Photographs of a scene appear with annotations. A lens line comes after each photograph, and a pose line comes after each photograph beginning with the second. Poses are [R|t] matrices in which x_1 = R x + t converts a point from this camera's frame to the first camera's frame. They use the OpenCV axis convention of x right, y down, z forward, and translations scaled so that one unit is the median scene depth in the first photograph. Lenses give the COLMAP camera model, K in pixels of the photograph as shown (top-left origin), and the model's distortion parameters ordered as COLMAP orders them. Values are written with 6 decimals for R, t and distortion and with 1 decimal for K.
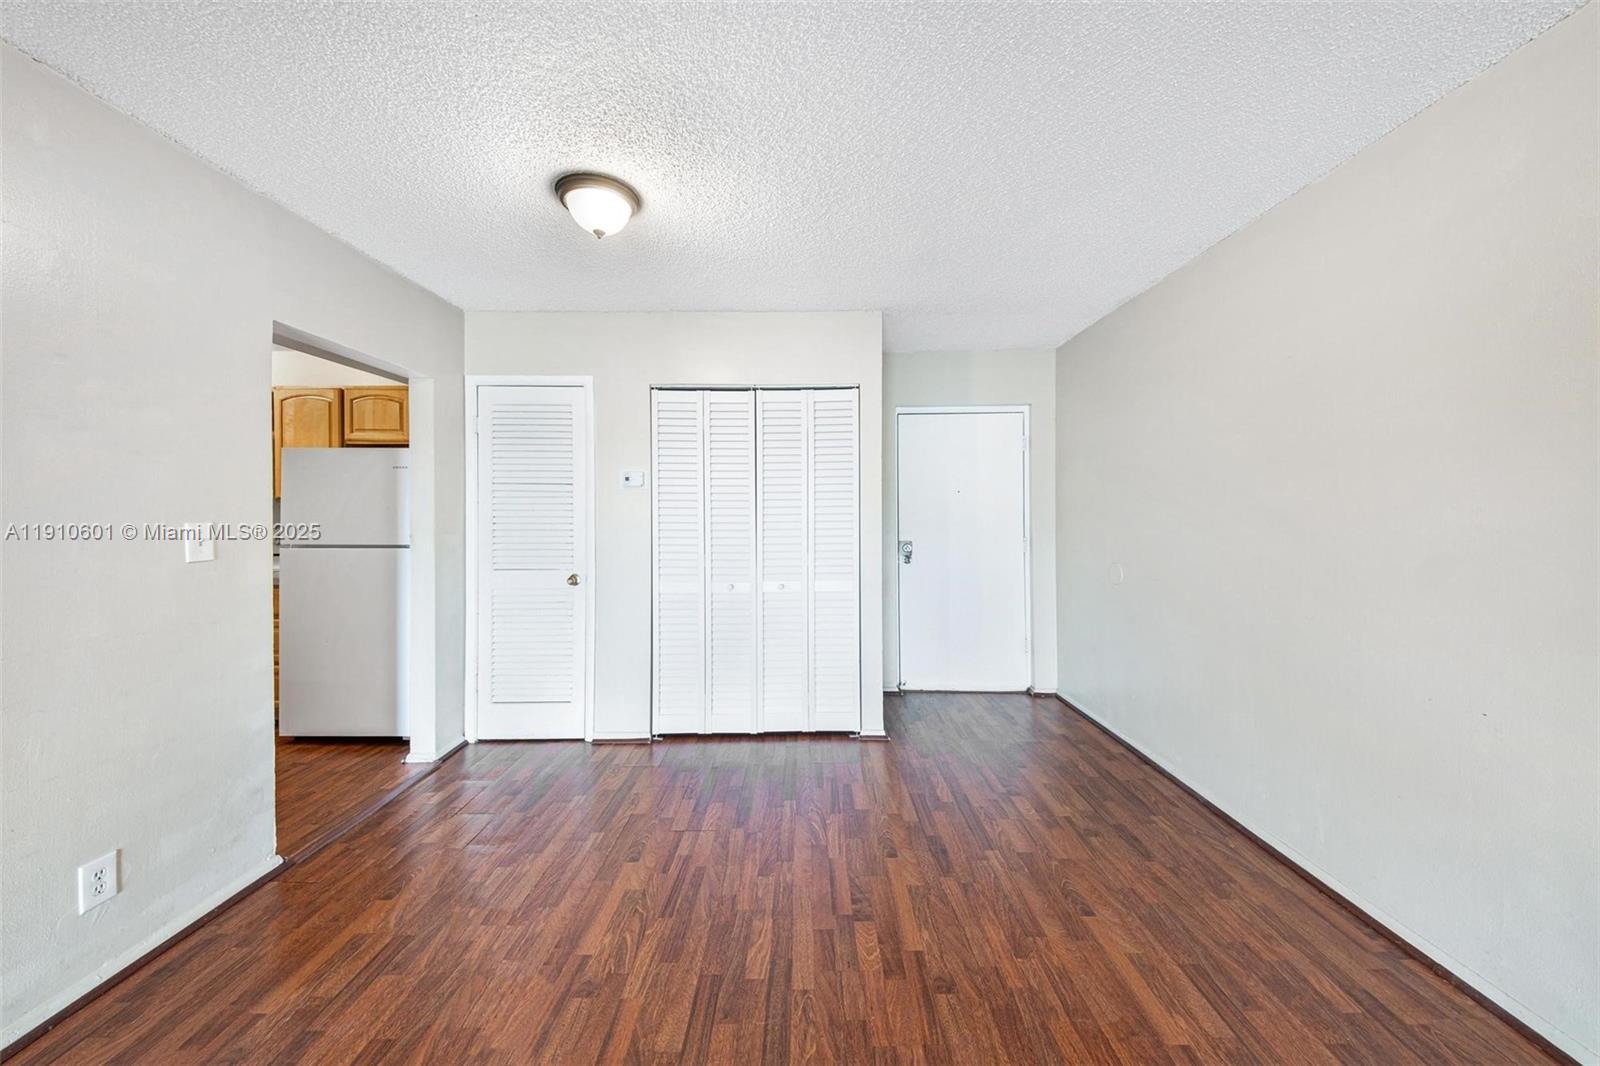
lens RADIAL K [[568.3, 0, 820.7], [0, 568.3, 503.7], [0, 0, 1]] dist [0.002237, -0.000031]
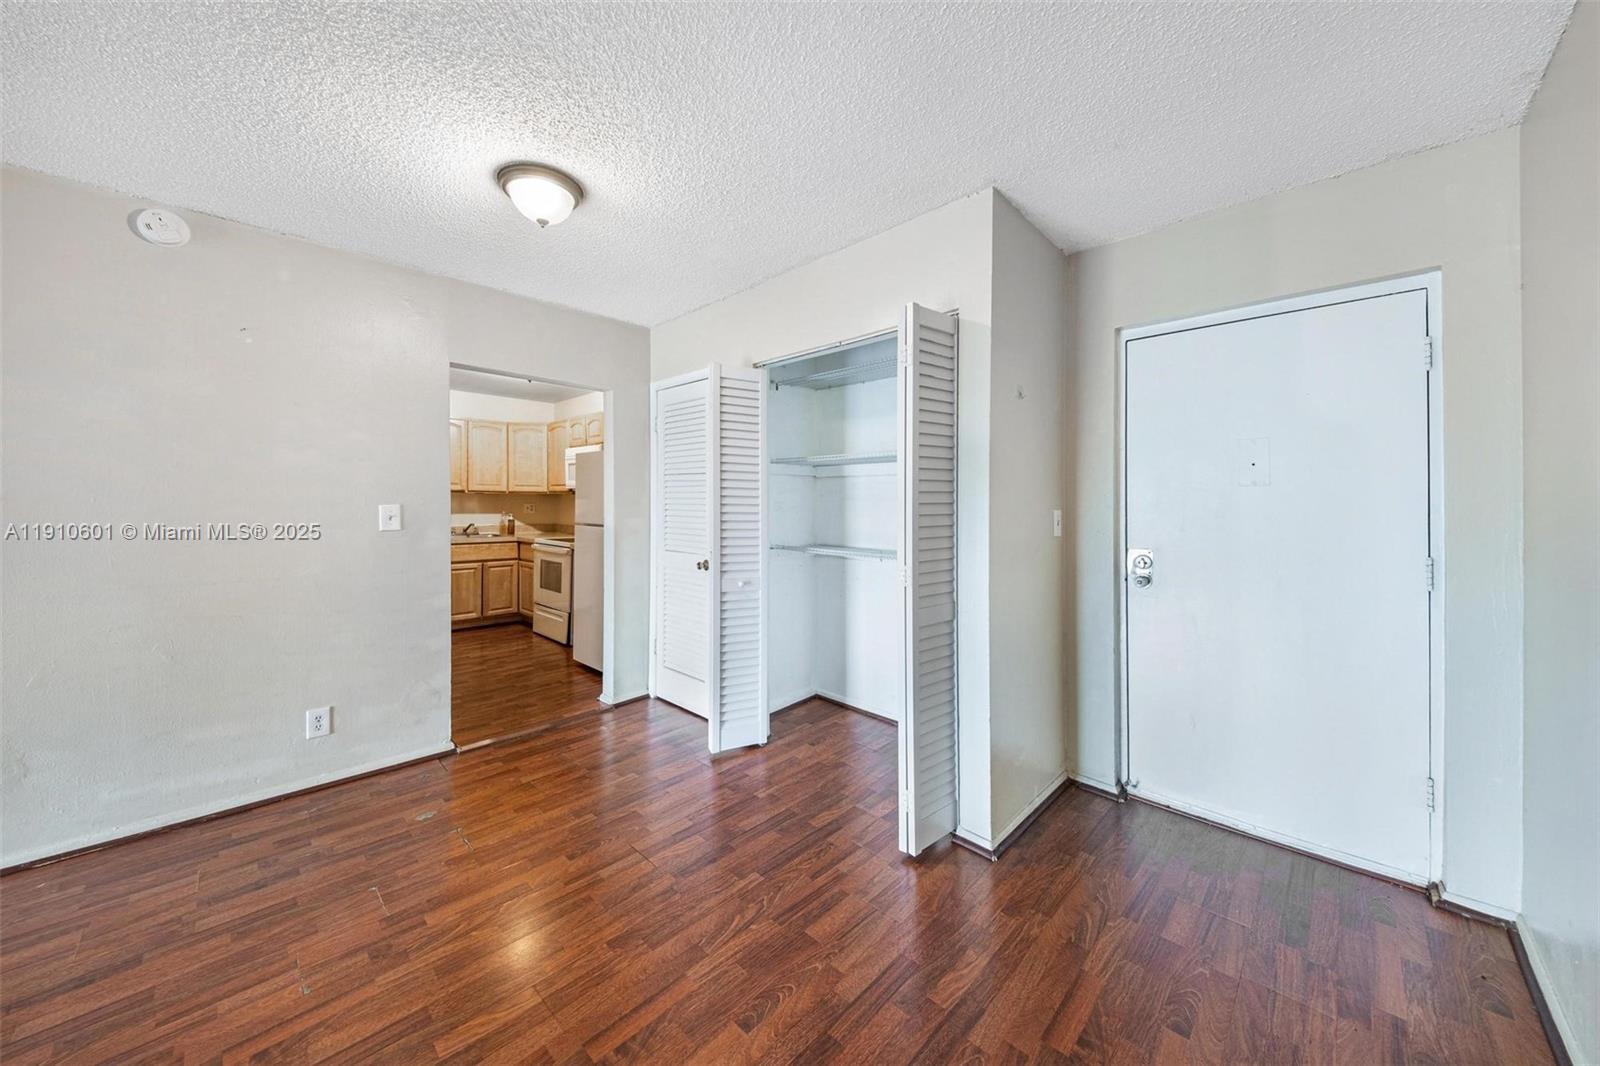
lens RADIAL K [[568.3, 0, 817.7], [0, 568.3, 500.1], [0, 0, 1]] dist [0.002237, -0.000031]
pose [[0.698039, -0.000994, -0.716059, 0.710490], [0.013479, 0.999840, 0.011752, 0.008847], [0.715933, -0.017855, 0.697941, 0.672831]]
